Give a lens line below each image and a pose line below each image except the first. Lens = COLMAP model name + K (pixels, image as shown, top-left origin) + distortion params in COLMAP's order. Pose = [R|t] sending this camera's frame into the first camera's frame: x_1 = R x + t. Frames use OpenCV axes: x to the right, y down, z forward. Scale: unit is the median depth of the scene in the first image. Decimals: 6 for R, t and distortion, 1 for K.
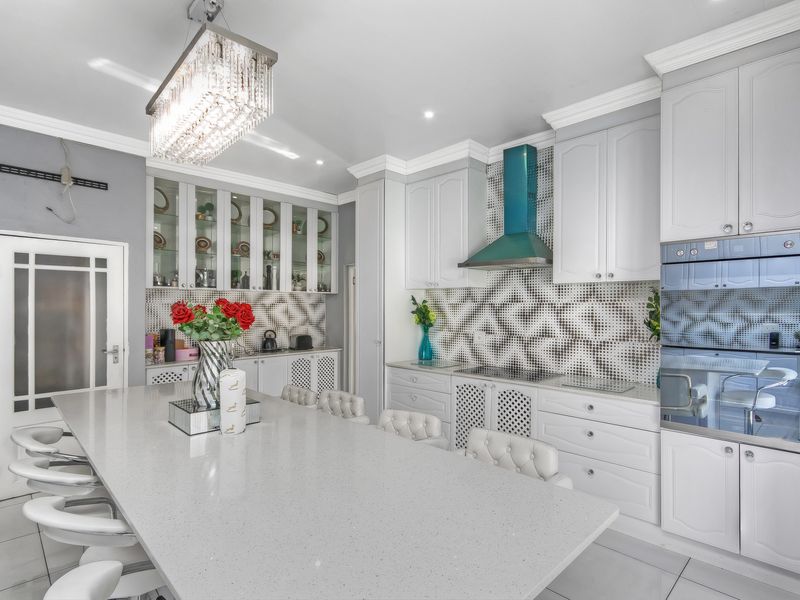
lens RADIAL K [[424.1, 0, 403.3], [0, 424.1, 307.8], [0, 0, 1]] dist [0.007722, -0.000849]
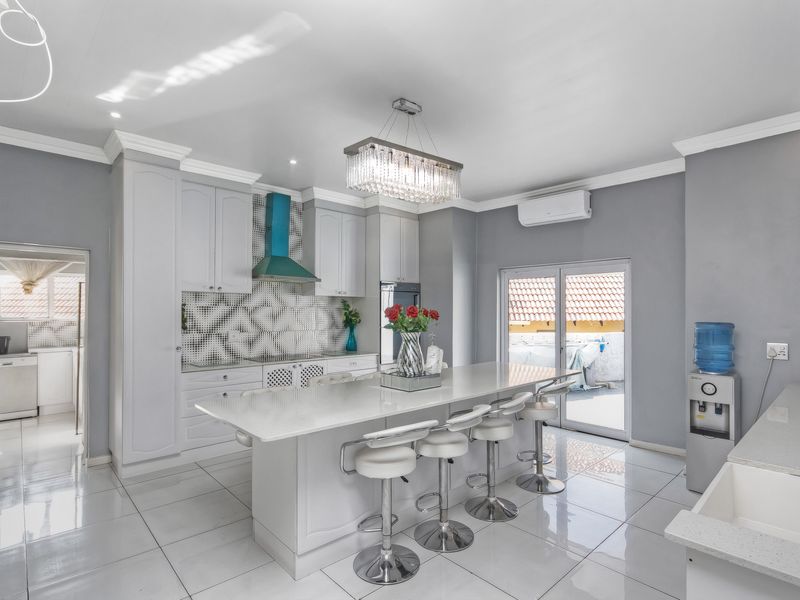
lens RADIAL K [[424.1, 0, 402.6], [0, 424.1, 303.9], [0, 0, 1]] dist [0.007722, -0.000849]
pose [[0.049804, 0.012708, 0.998678, -0.987284], [-0.003628, 0.999915, -0.012543, -0.005250], [-0.998752, -0.002999, 0.049846, 0.488683]]
